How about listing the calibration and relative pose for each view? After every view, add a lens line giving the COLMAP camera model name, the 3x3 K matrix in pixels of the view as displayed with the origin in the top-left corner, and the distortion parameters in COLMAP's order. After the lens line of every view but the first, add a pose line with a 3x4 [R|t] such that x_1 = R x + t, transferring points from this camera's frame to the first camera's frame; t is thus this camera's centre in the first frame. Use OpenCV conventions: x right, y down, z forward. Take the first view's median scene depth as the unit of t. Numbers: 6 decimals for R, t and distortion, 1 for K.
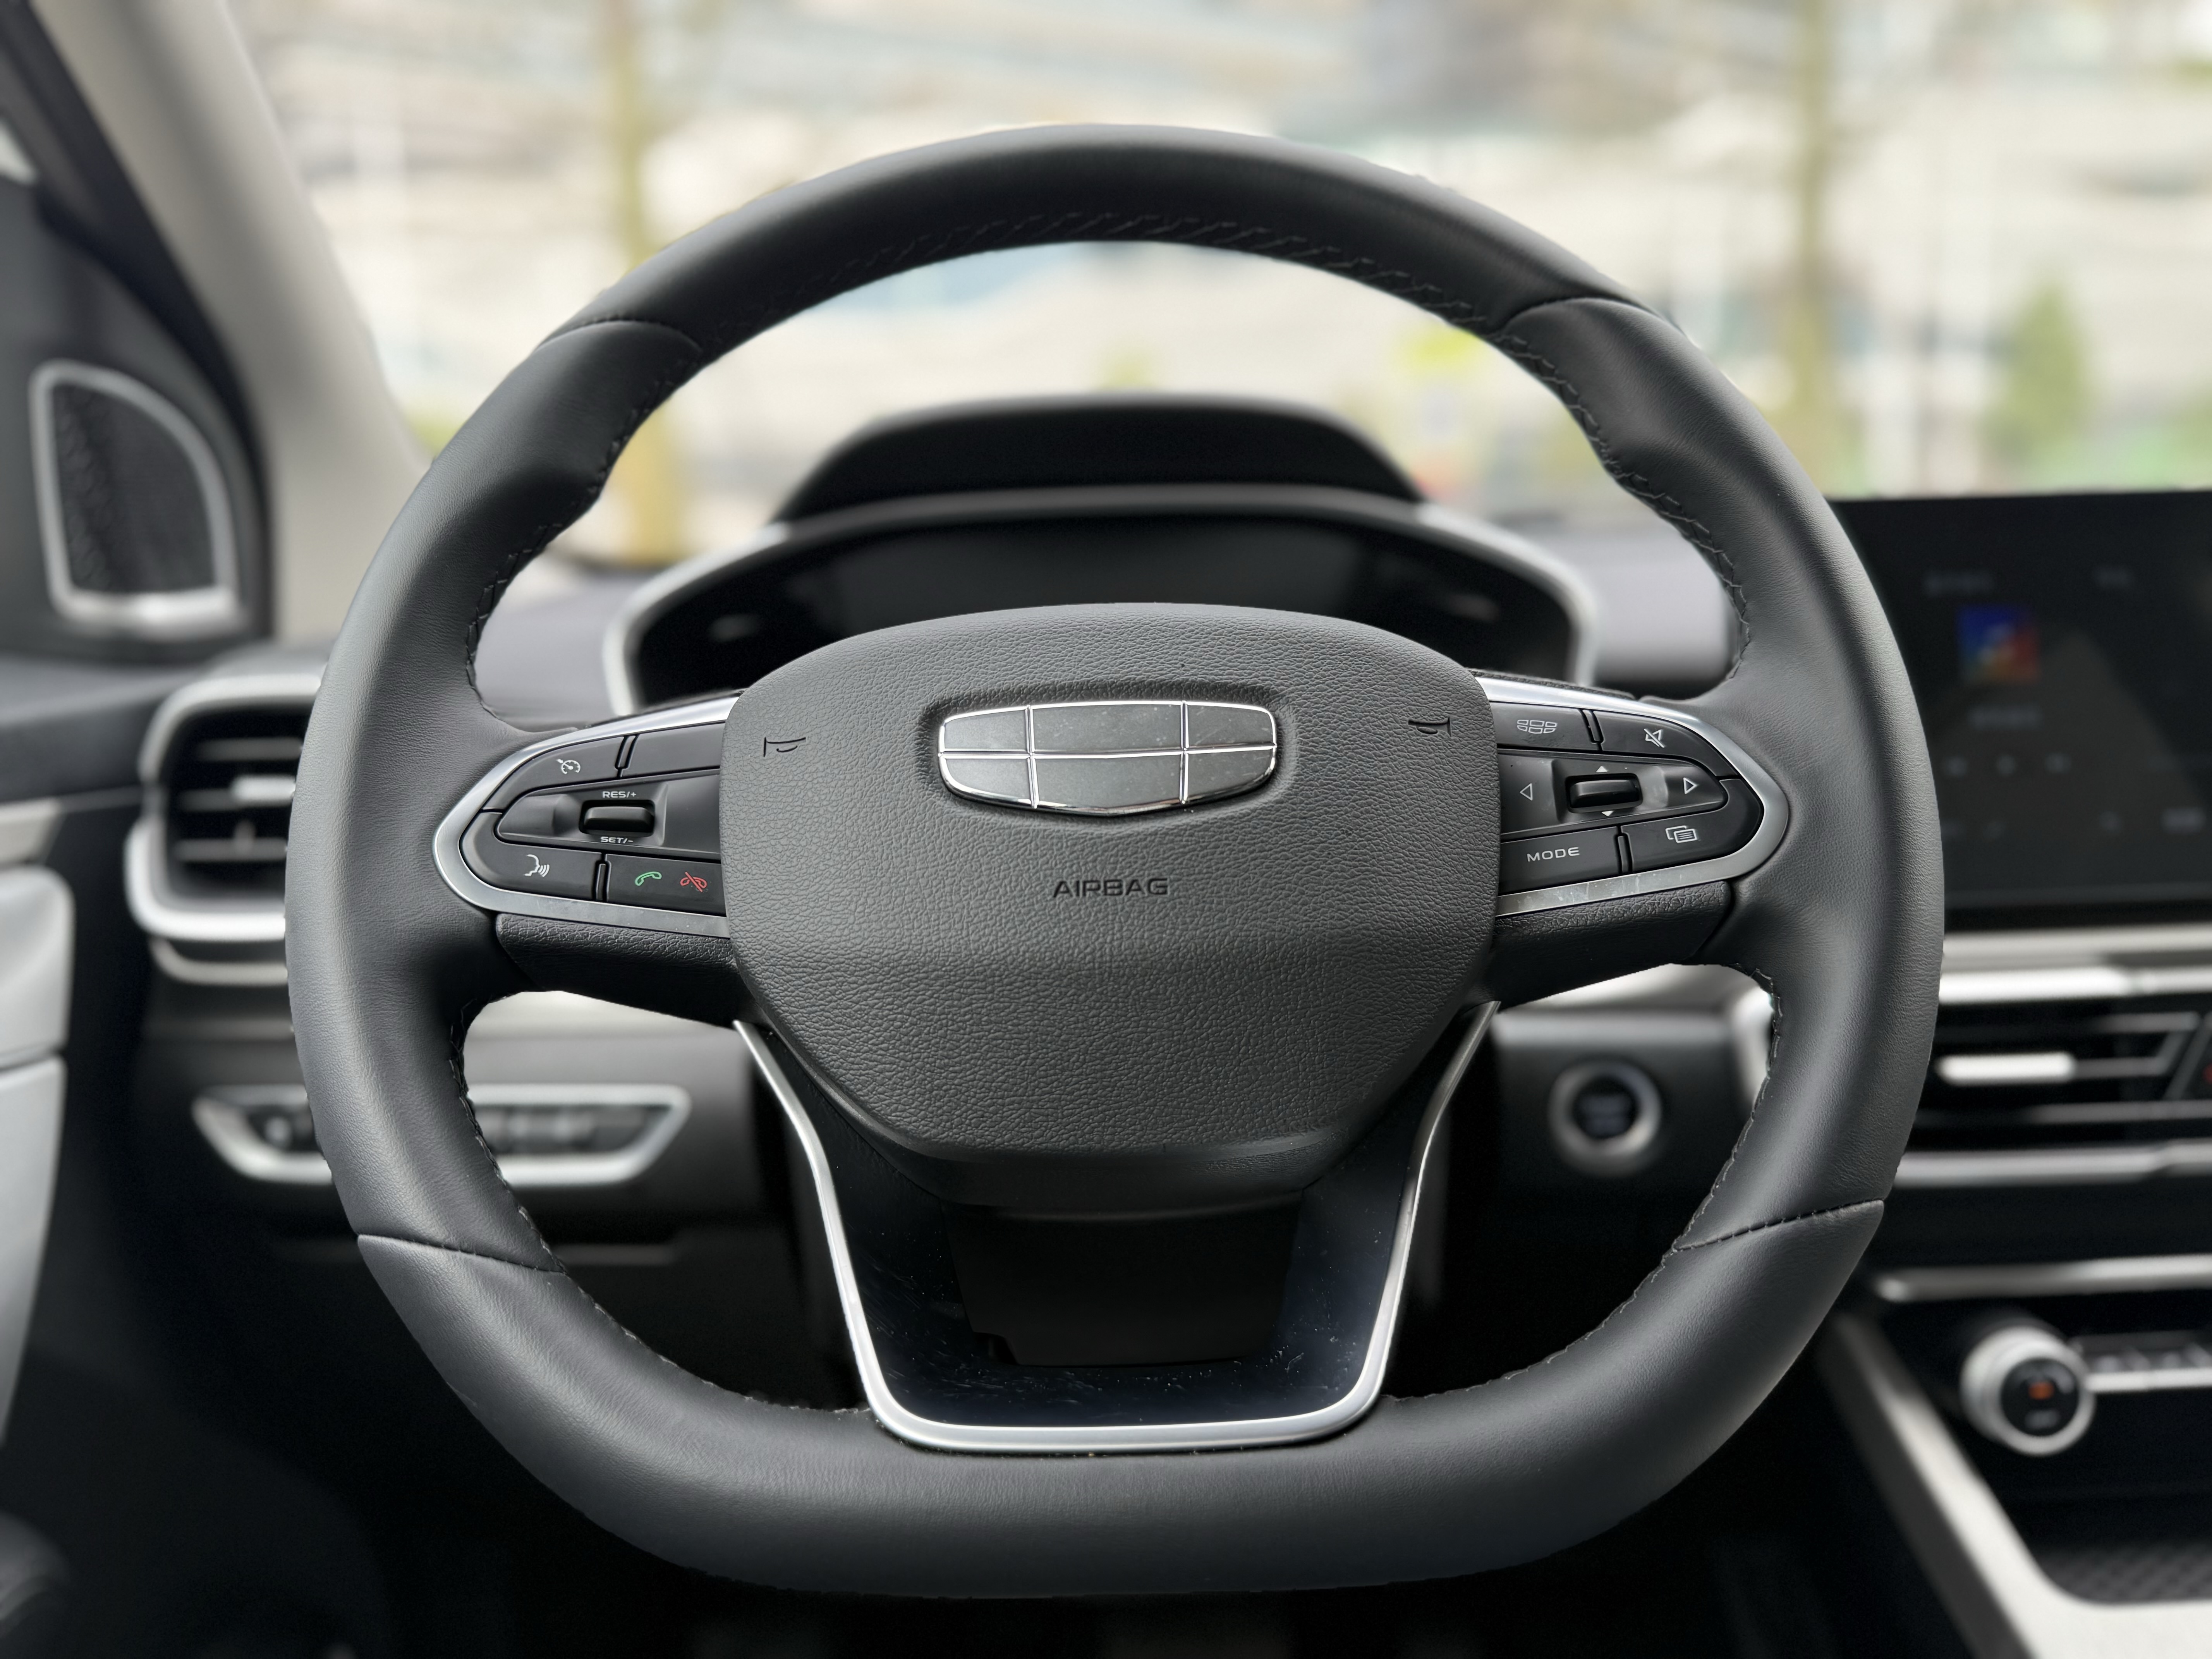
lens RADIAL K [[1781.8, 0, 1090.5], [0, 1781.8, 827.3], [0, 0, 1]] dist [0.016938, -0.076271]
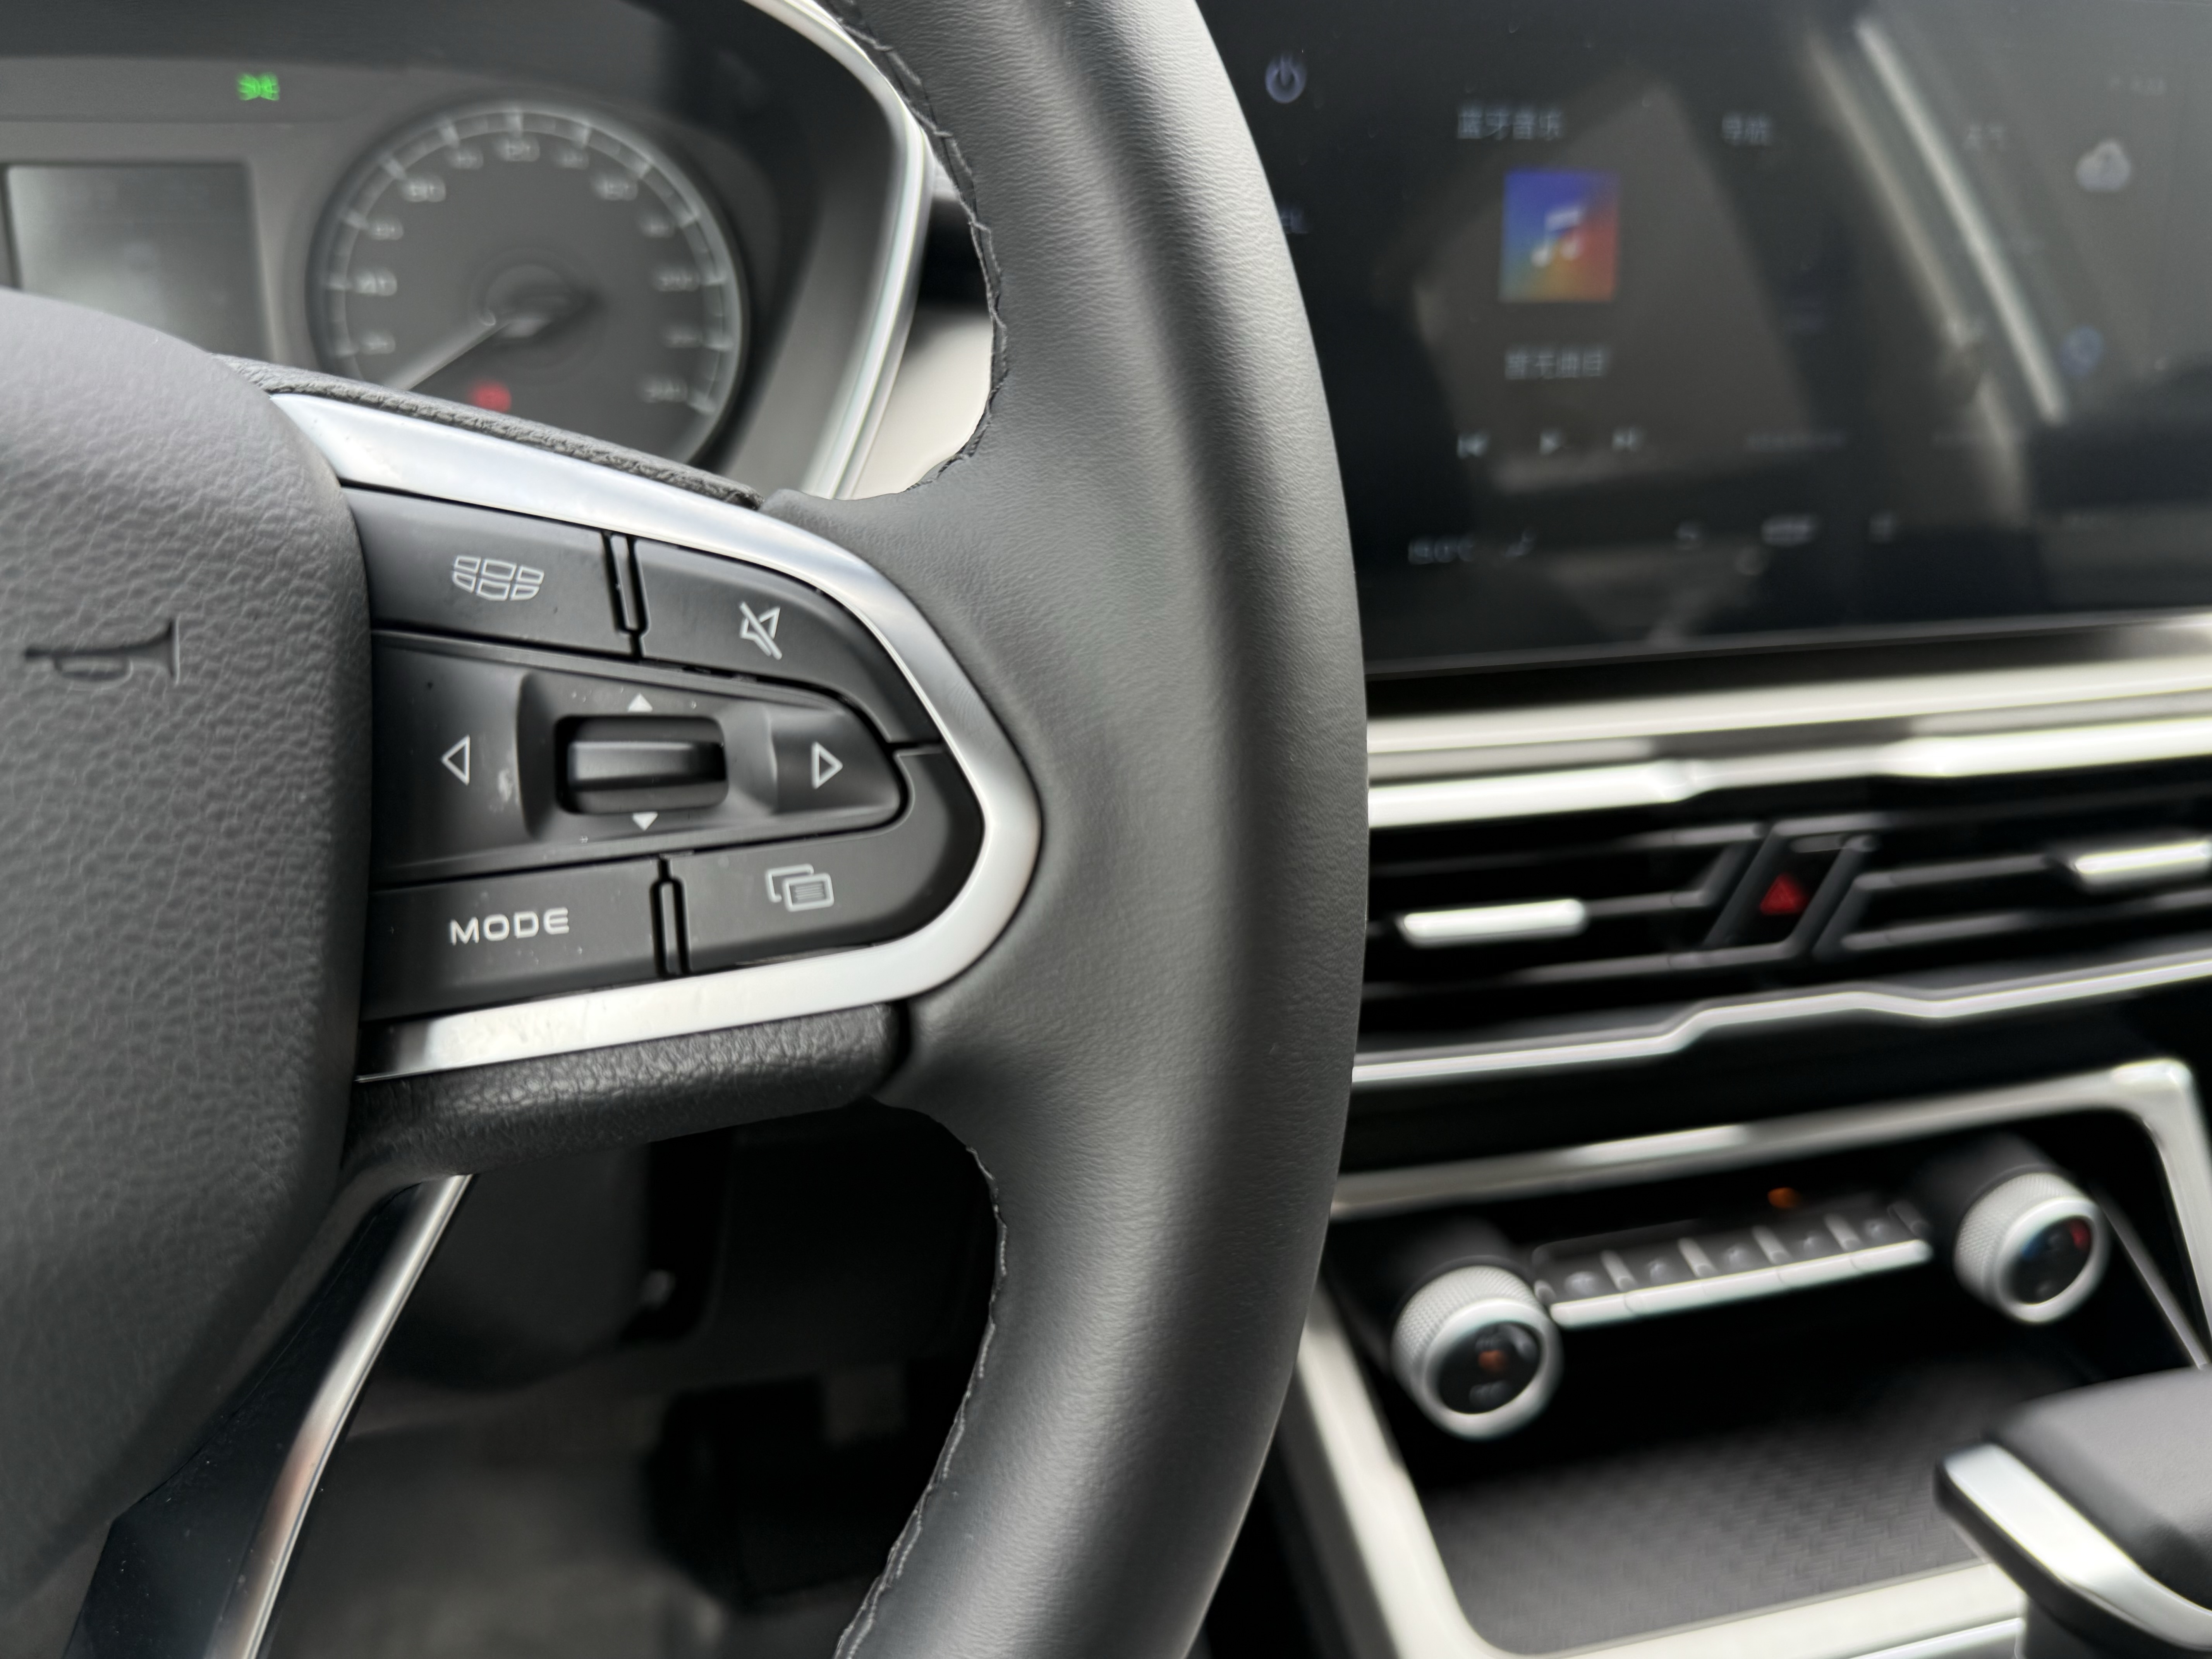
lens RADIAL K [[1781.8, 0, 1128.8], [0, 1781.8, 896.2], [0, 0, 1]] dist [0.016938, -0.076271]
pose [[0.968941, -0.055262, 0.241038, 0.296256], [-0.035692, 0.933253, 0.357443, -0.144765], [-0.244703, -0.354944, 0.902294, 0.580185]]
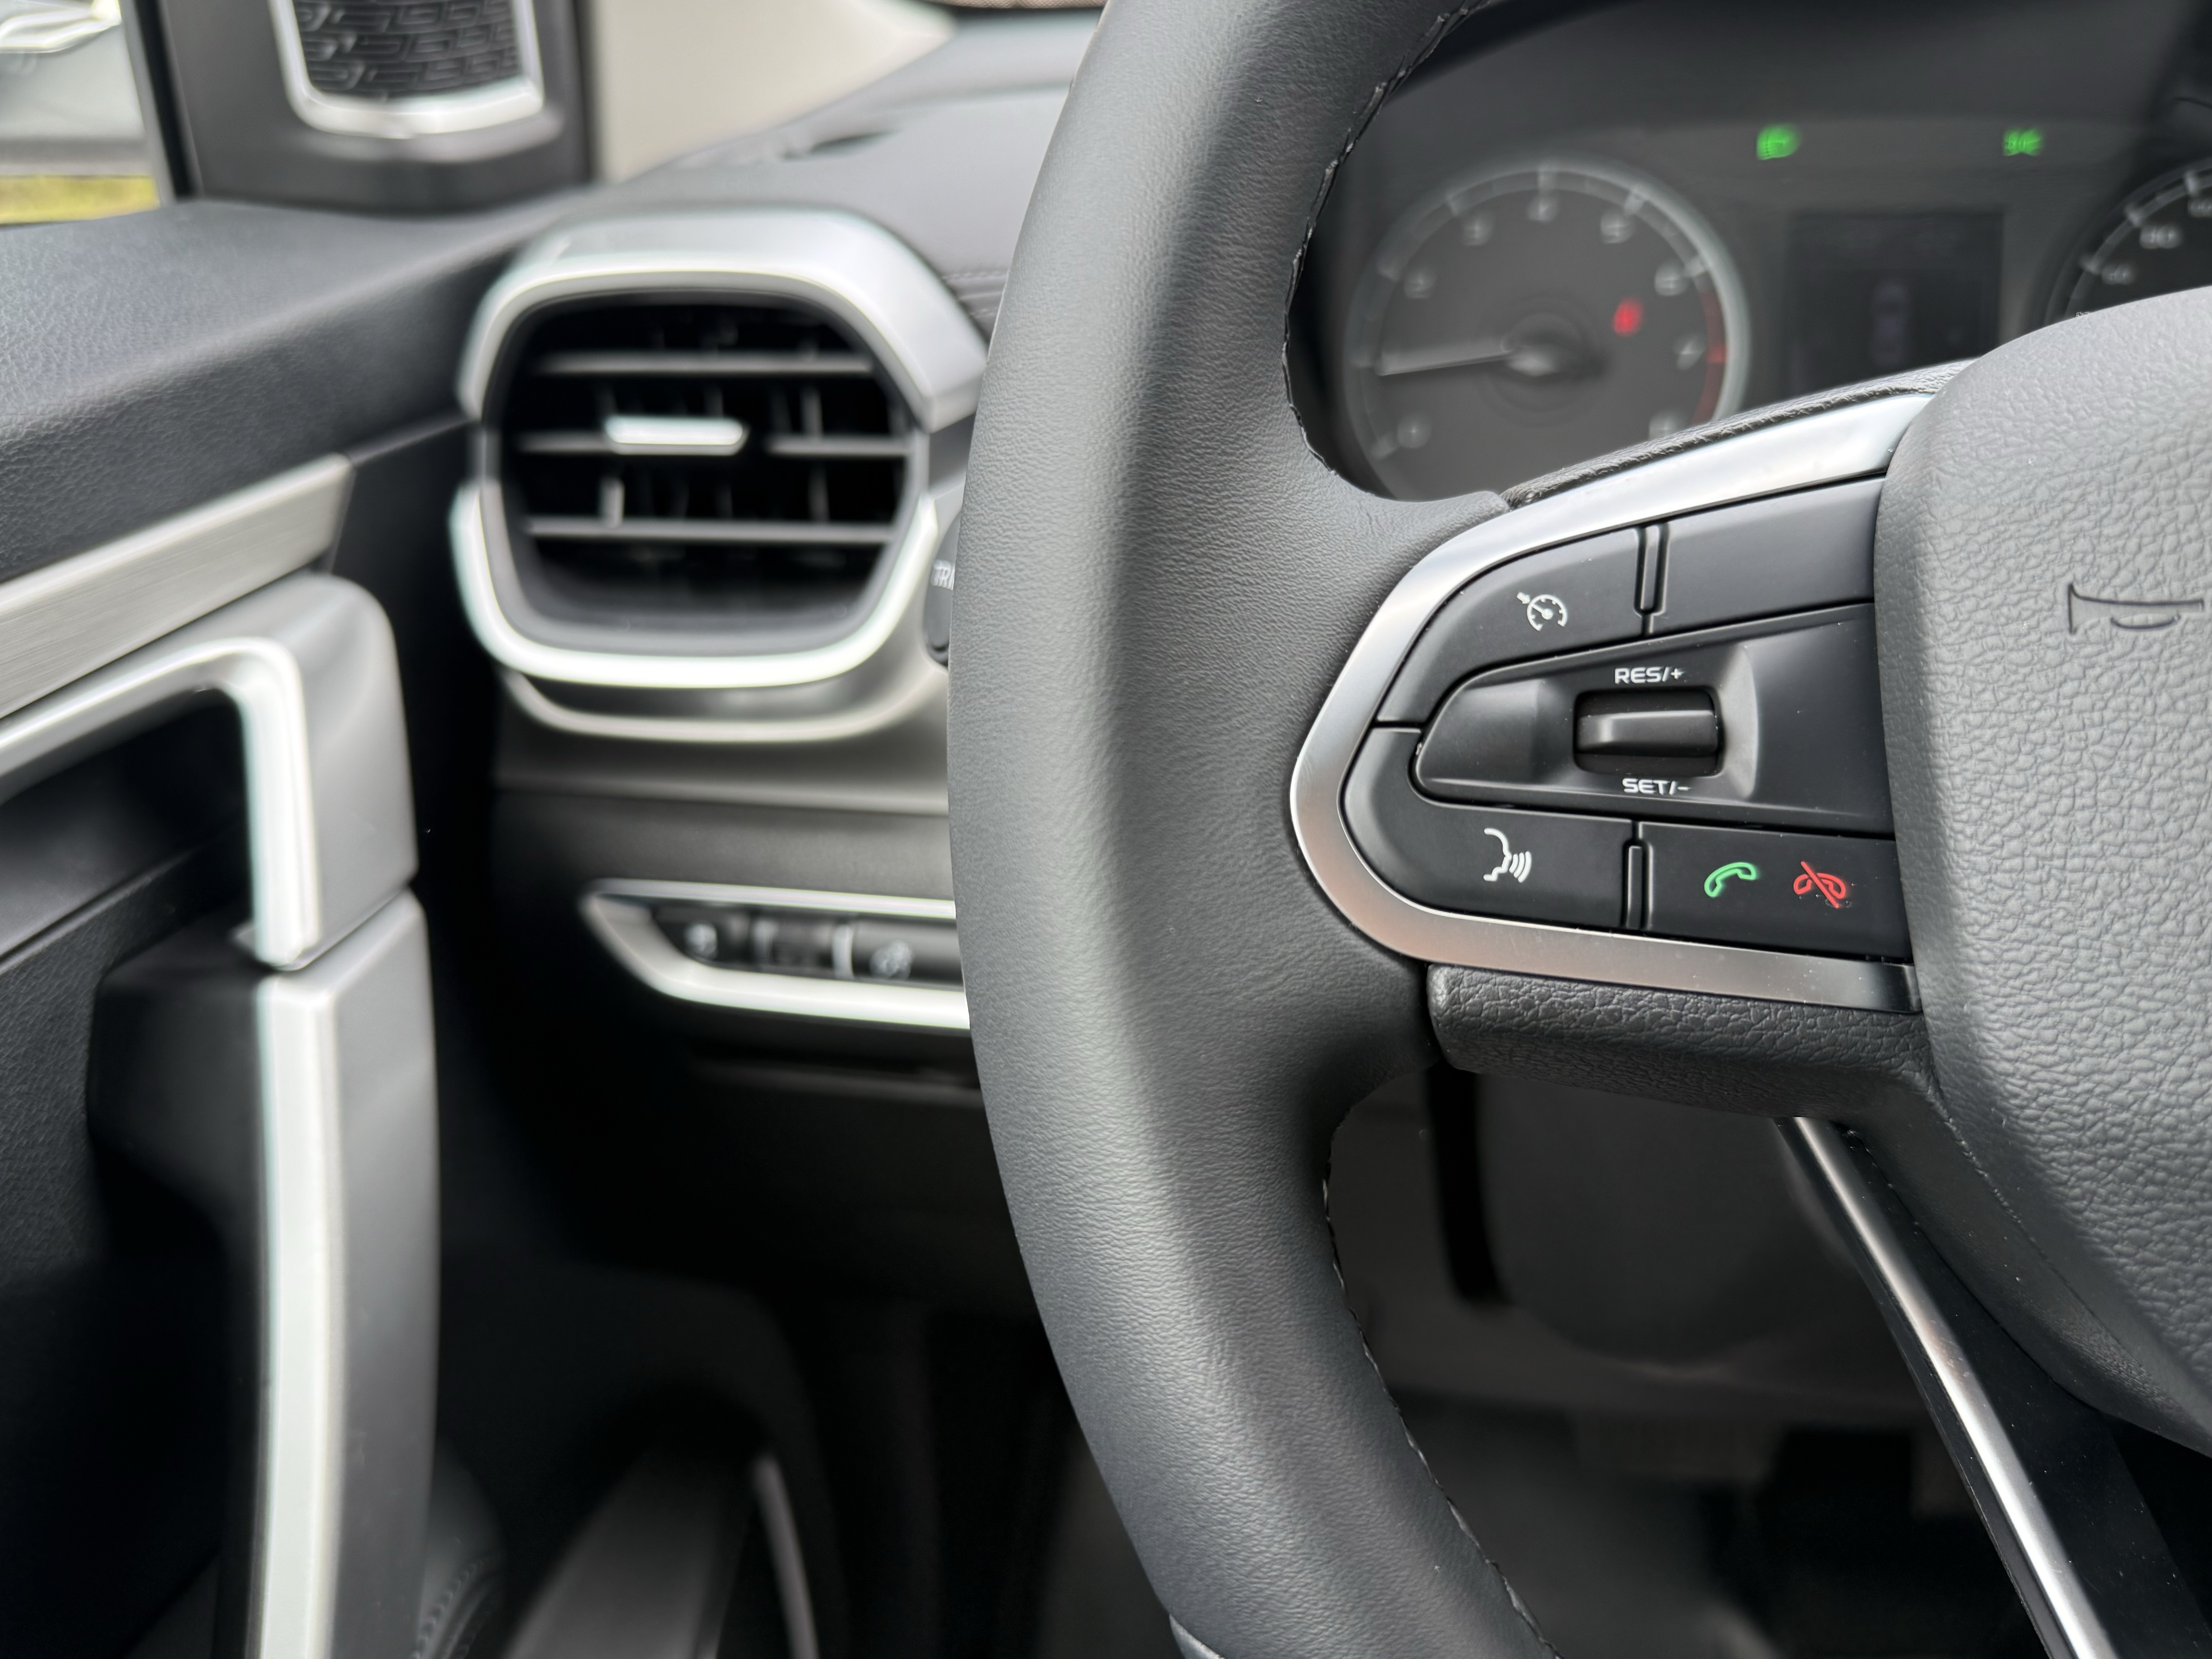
lens RADIAL K [[1769.0, 0, 1051.9], [0, 1769.0, 872.1], [0, 0, 1]] dist [-0.048734, 0.010034]
pose [[0.993680, 0.044735, -0.102949, -0.359984], [-0.009183, 0.946479, 0.322636, -0.111332], [0.111872, -0.319651, 0.940908, 0.539856]]
